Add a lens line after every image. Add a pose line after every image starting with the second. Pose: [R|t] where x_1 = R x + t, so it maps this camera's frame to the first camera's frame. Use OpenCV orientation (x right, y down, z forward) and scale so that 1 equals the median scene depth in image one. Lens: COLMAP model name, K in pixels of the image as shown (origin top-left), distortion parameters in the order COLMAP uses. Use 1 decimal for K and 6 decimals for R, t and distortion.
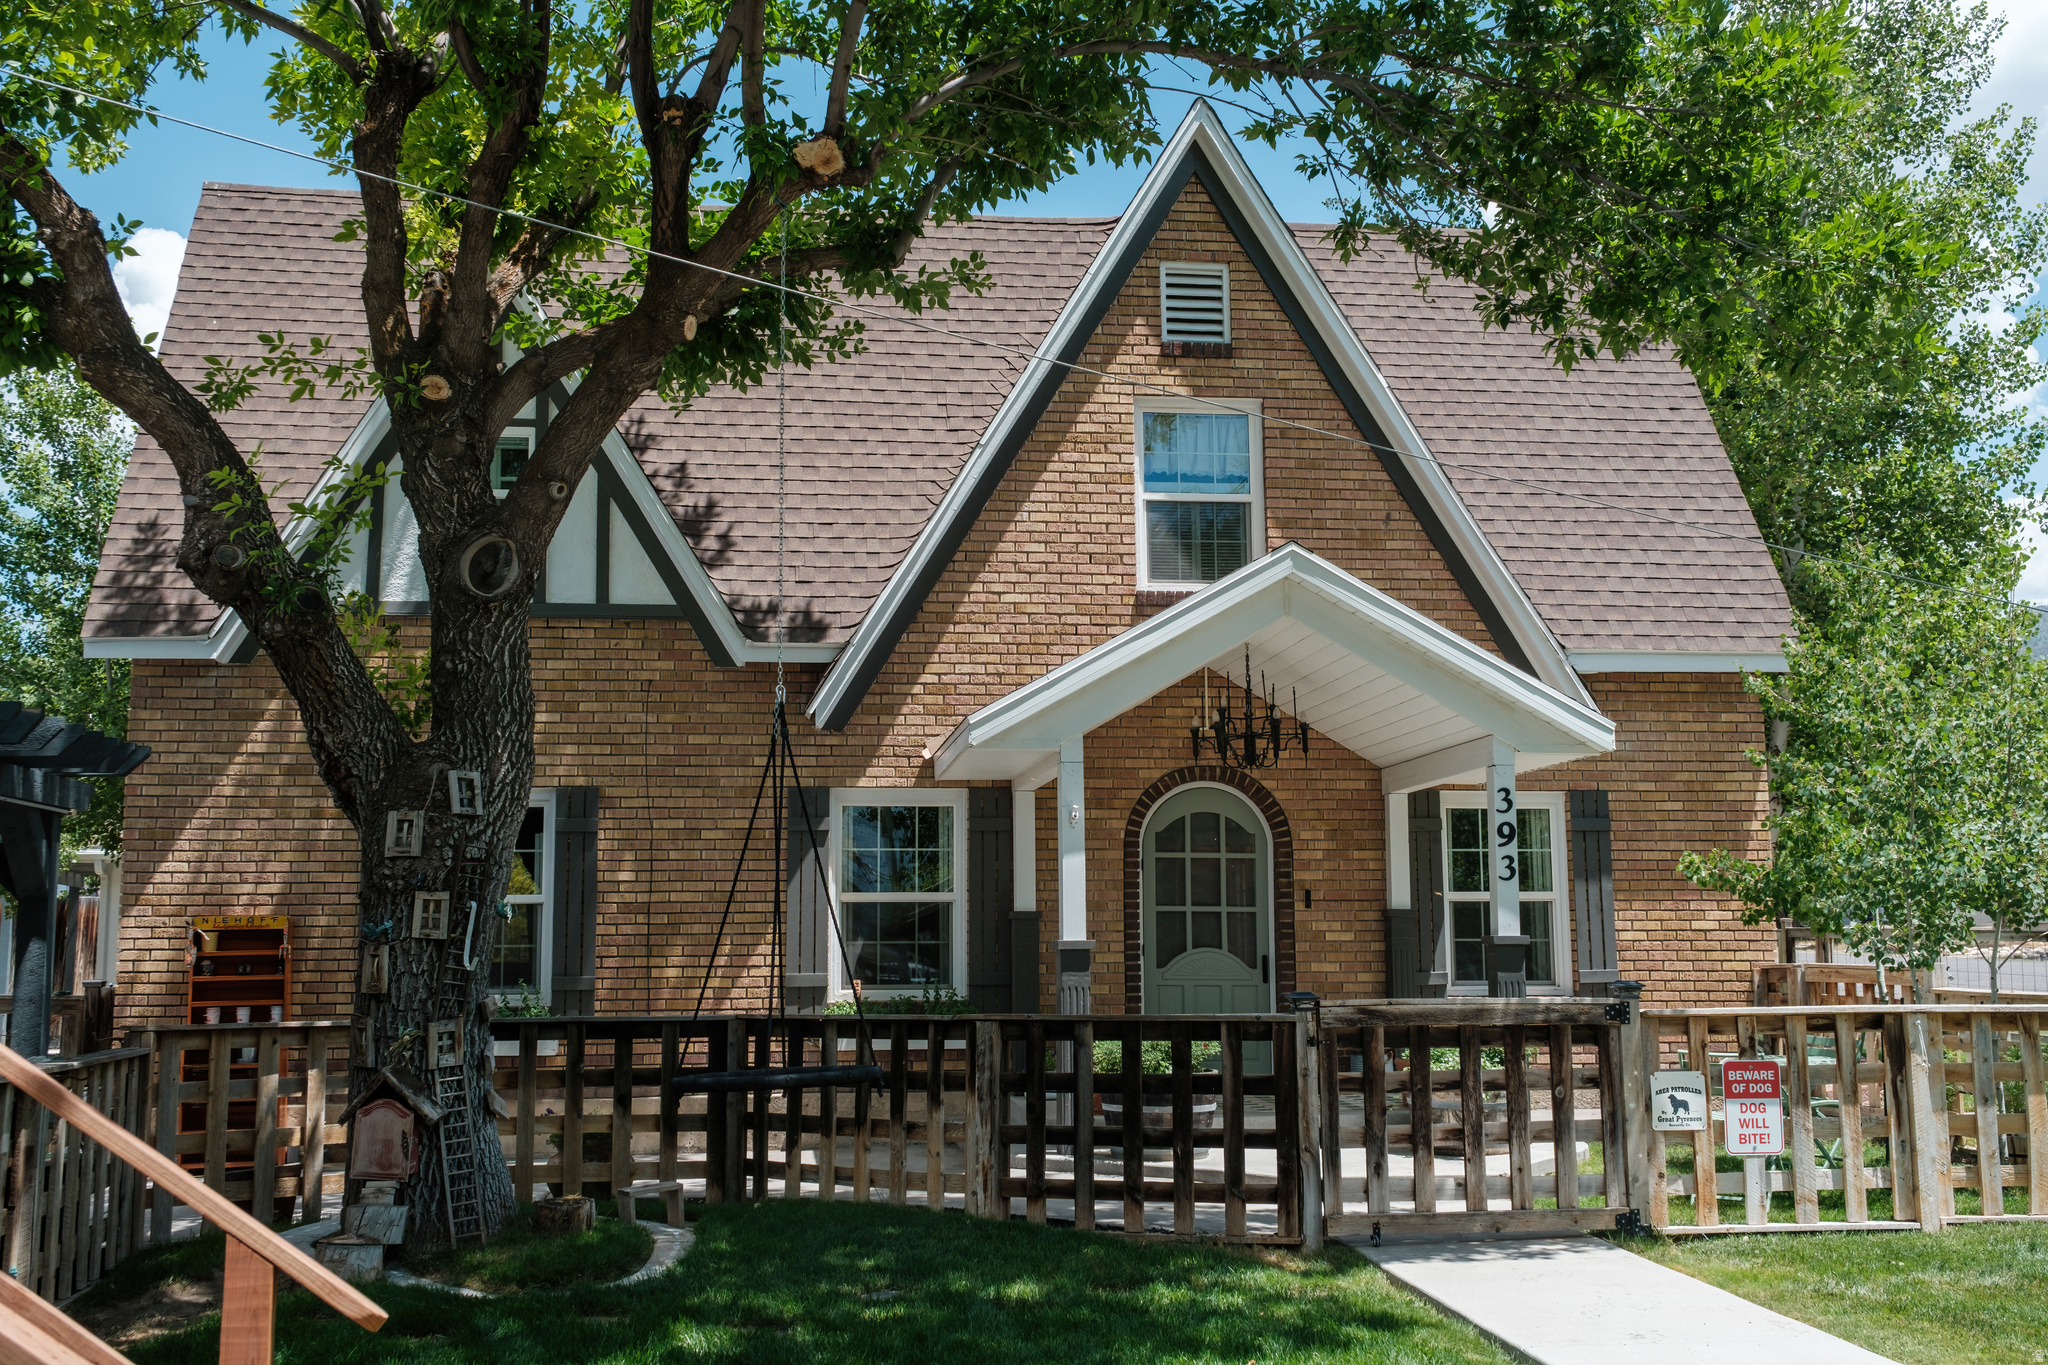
lens RADIAL K [[2145.8, 0, 1024.2], [0, 2145.8, 678.1], [0, 0, 1]] dist [0.051935, 0.000000]
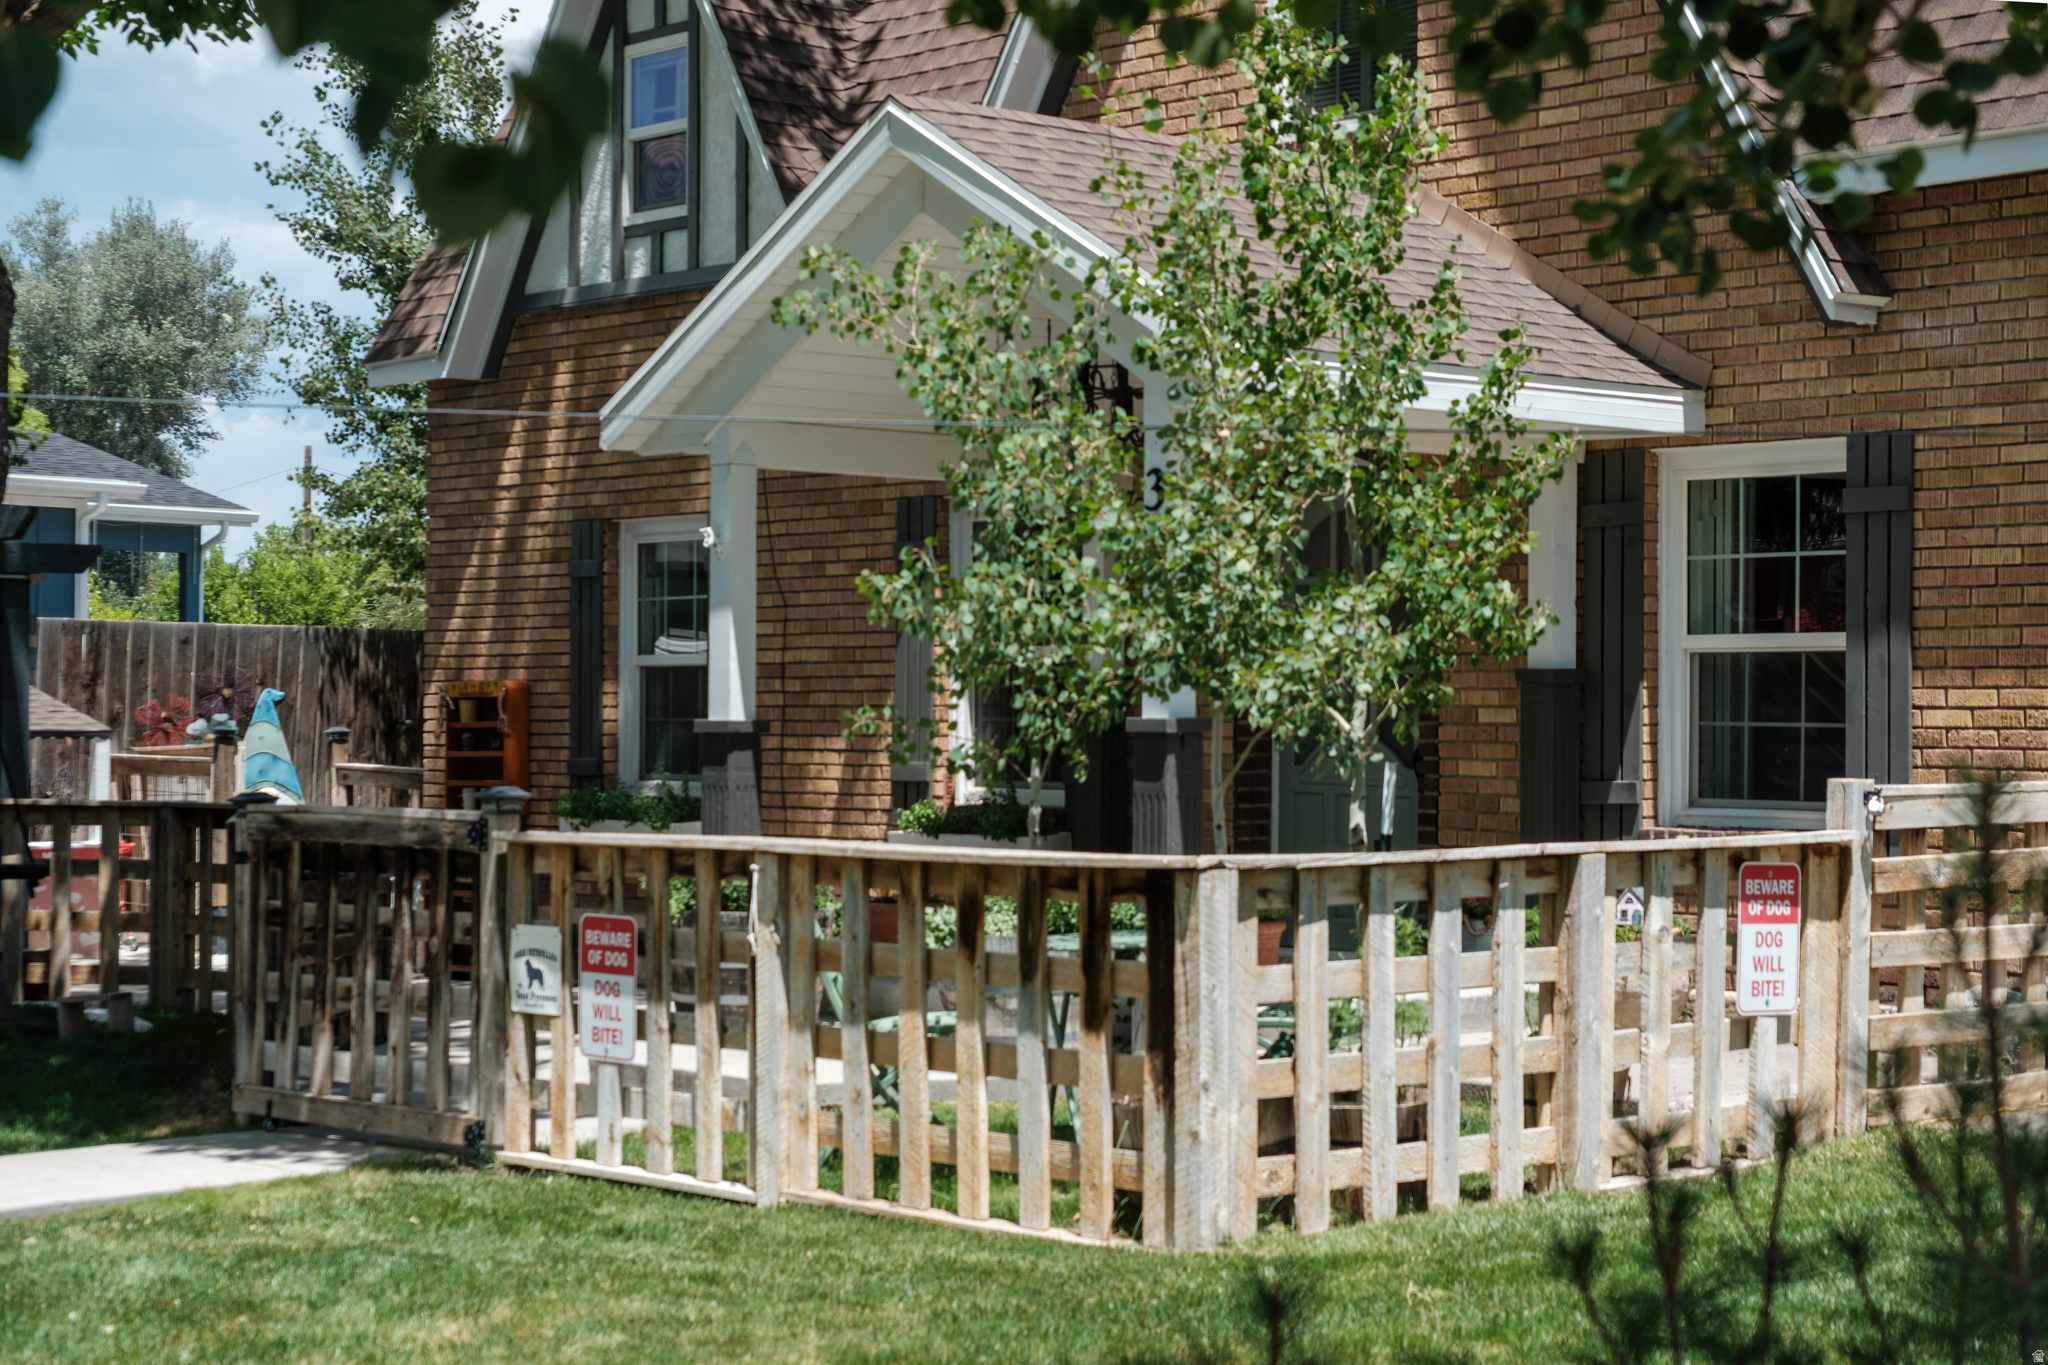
lens RADIAL K [[3605.6, 0, 1024.0], [0, 3605.6, 682.6], [0, 0, 1]] dist [0.007257, 0.000000]
pose [[0.514310, 0.001806, -0.857602, 0.905019], [0.098722, 0.993225, 0.061296, 0.039797], [0.851903, -0.116190, 0.510647, 0.400491]]
